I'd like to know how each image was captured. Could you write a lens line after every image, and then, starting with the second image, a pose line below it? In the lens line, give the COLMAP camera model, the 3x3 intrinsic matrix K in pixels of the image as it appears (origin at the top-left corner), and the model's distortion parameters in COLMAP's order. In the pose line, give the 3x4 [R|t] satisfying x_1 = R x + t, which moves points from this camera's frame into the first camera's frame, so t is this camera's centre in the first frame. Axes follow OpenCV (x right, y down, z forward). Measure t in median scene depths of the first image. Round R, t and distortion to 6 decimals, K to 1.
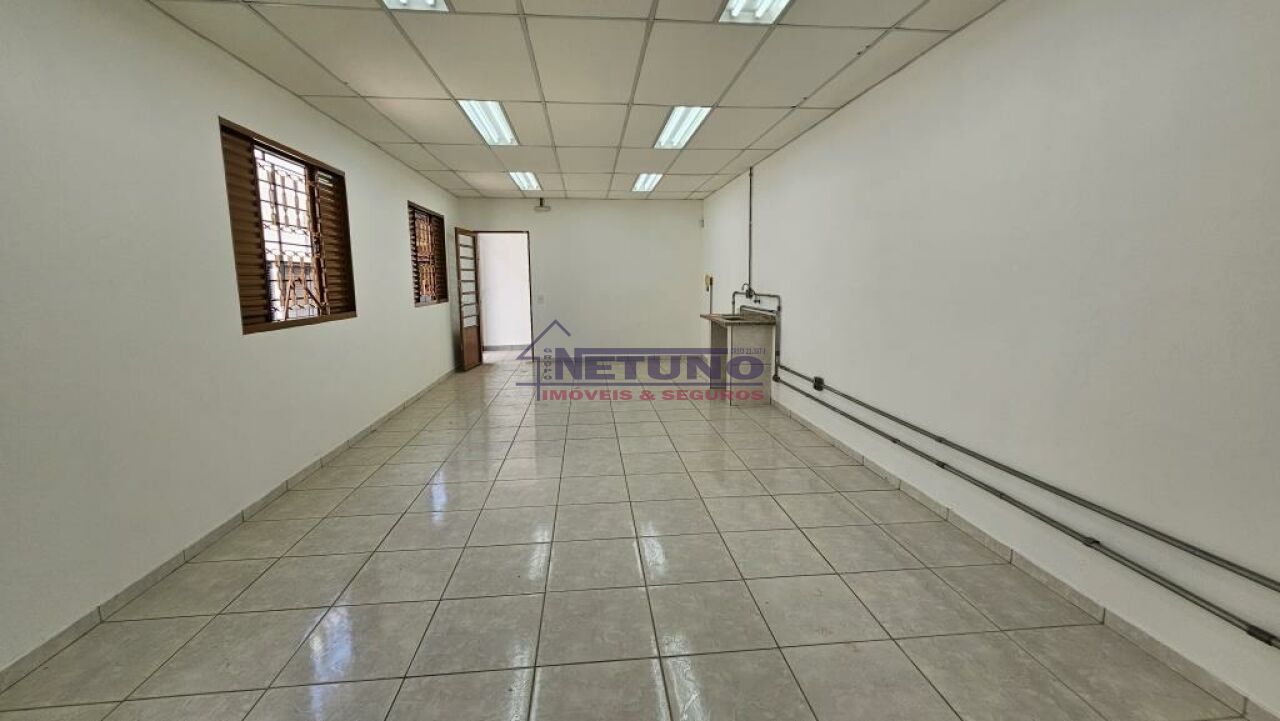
lens RADIAL K [[516.5, 0, 632.2], [0, 516.5, 352.1], [0, 0, 1]] dist [0.000636, 0.000233]
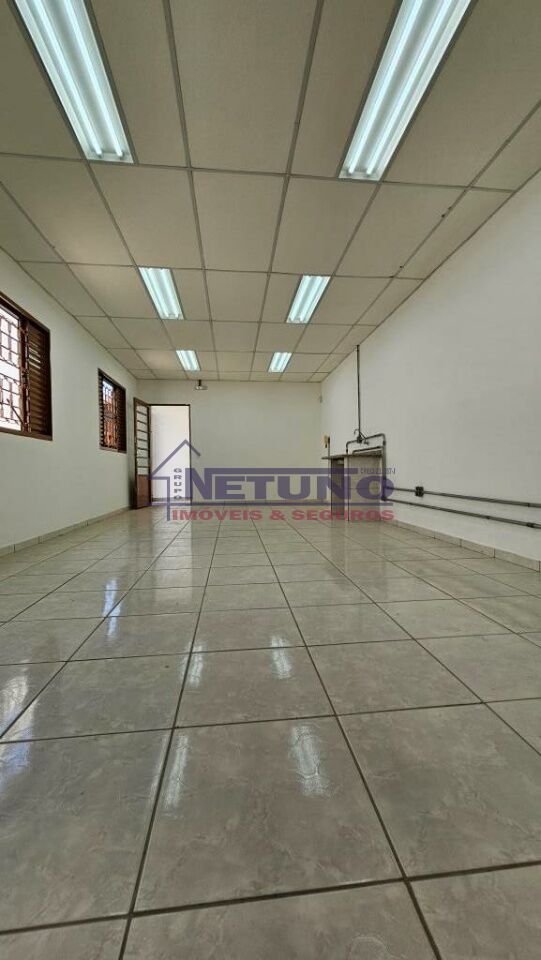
lens RADIAL K [[389.0, 0, 271.1], [0, 389.0, 478.5], [0, 0, 1]] dist [-0.003170, 0.000885]
pose [[0.999913, -0.003223, 0.012825, -0.010374], [0.004684, 0.993290, -0.115551, 0.121016], [-0.012366, 0.115601, 0.993219, 0.054283]]
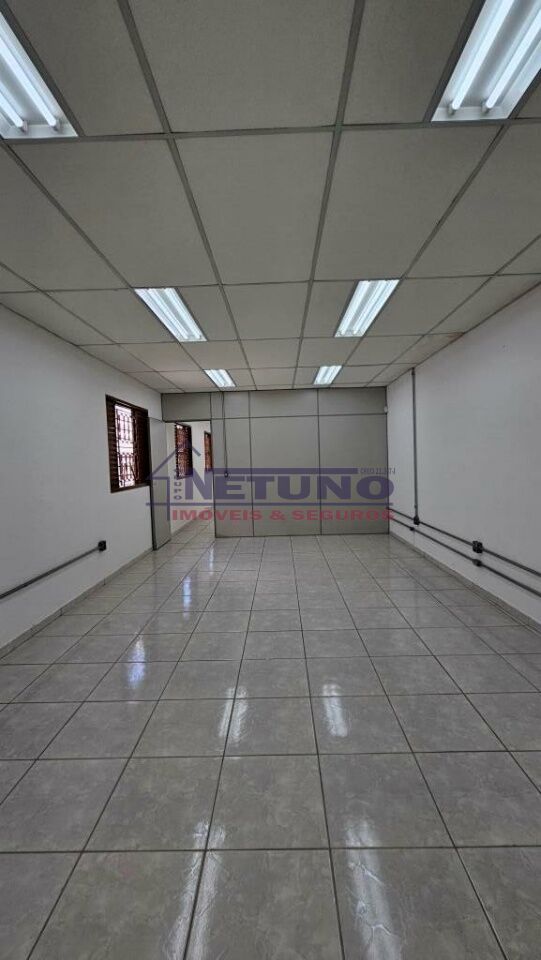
lens RADIAL K [[389.0, 0, 273.9], [0, 389.0, 478.4], [0, 0, 1]] dist [-0.003170, 0.000885]
pose [[0.994456, -0.020870, -0.103058, -0.004786], [0.011805, 0.996068, -0.087799, -0.045291], [0.104485, 0.086096, 0.990793, 0.242091]]
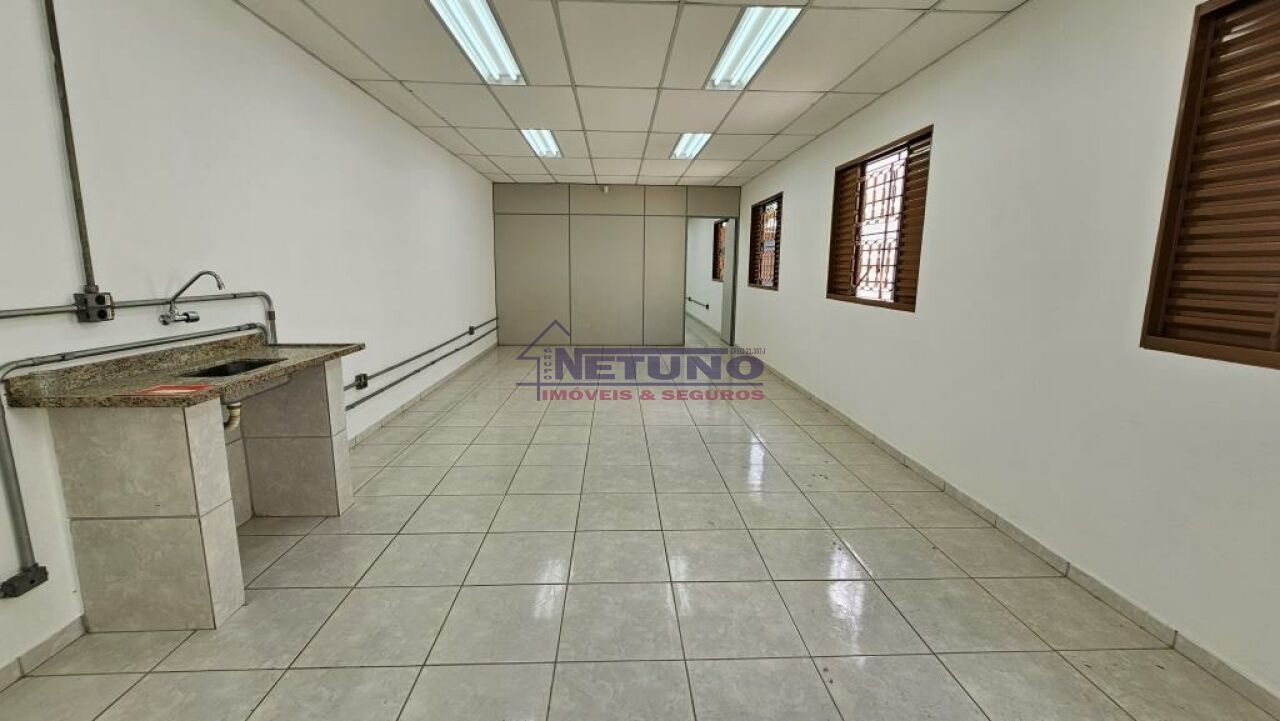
lens RADIAL K [[562.6, 0, 636.0], [0, 562.6, 351.2], [0, 0, 1]] dist [0.007698, -0.000379]
pose [[0.998507, 0.019270, -0.051120, 0.033382], [-0.018763, 0.999770, 0.010395, 0.048388], [0.051308, -0.009420, 0.998638, -0.314555]]
